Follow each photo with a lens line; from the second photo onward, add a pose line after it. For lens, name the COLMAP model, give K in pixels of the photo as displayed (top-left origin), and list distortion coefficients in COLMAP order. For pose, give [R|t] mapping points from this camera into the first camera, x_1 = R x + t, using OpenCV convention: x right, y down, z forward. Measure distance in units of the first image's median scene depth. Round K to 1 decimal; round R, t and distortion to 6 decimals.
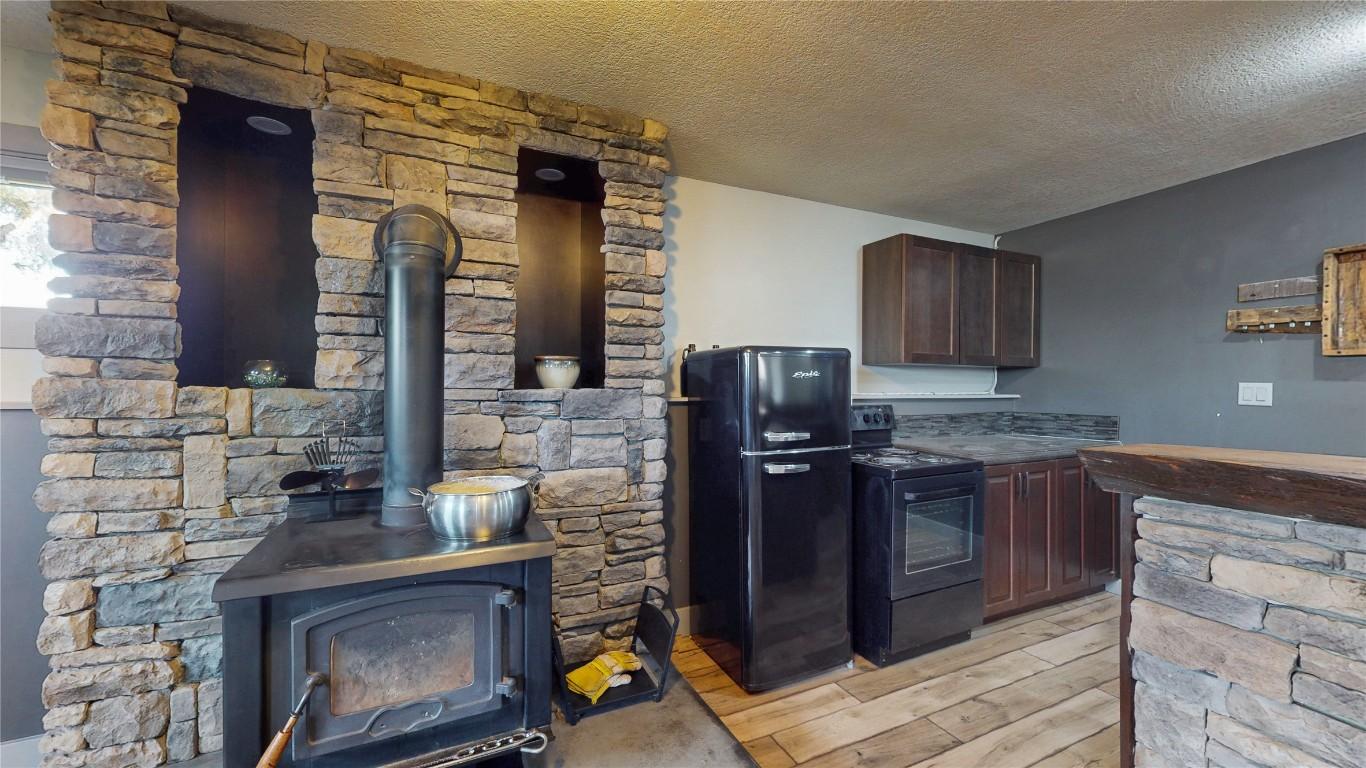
lens RADIAL K [[502.7, 0, 674.4], [0, 502.7, 383.1], [0, 0, 1]] dist [-0.000851, -0.000137]
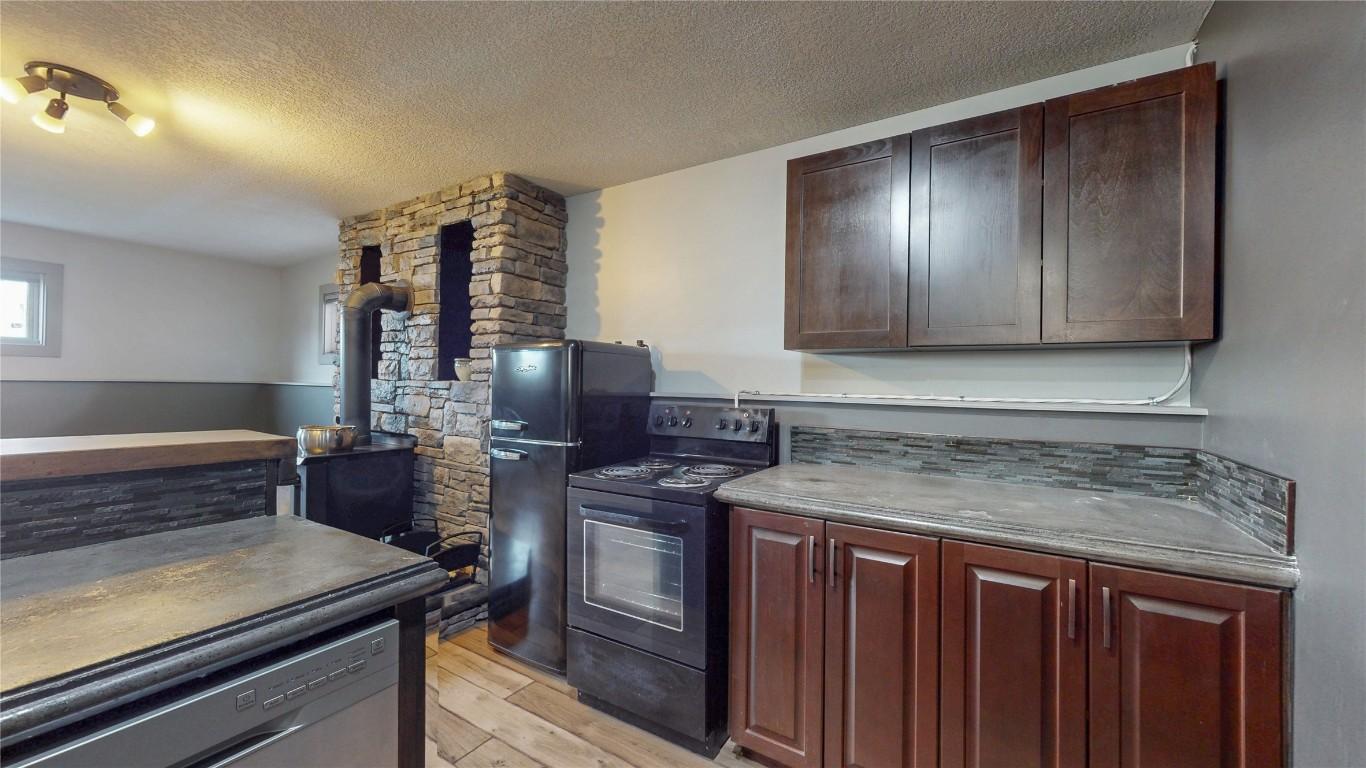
lens RADIAL K [[502.7, 0, 674.4], [0, 502.7, 383.1], [0, 0, 1]] dist [-0.000851, -0.000137]
pose [[0.556901, 0.003355, -0.830572, 1.299256], [-0.012296, 0.999916, -0.004206, 0.015705], [0.830488, 0.012556, 0.556895, 0.680406]]
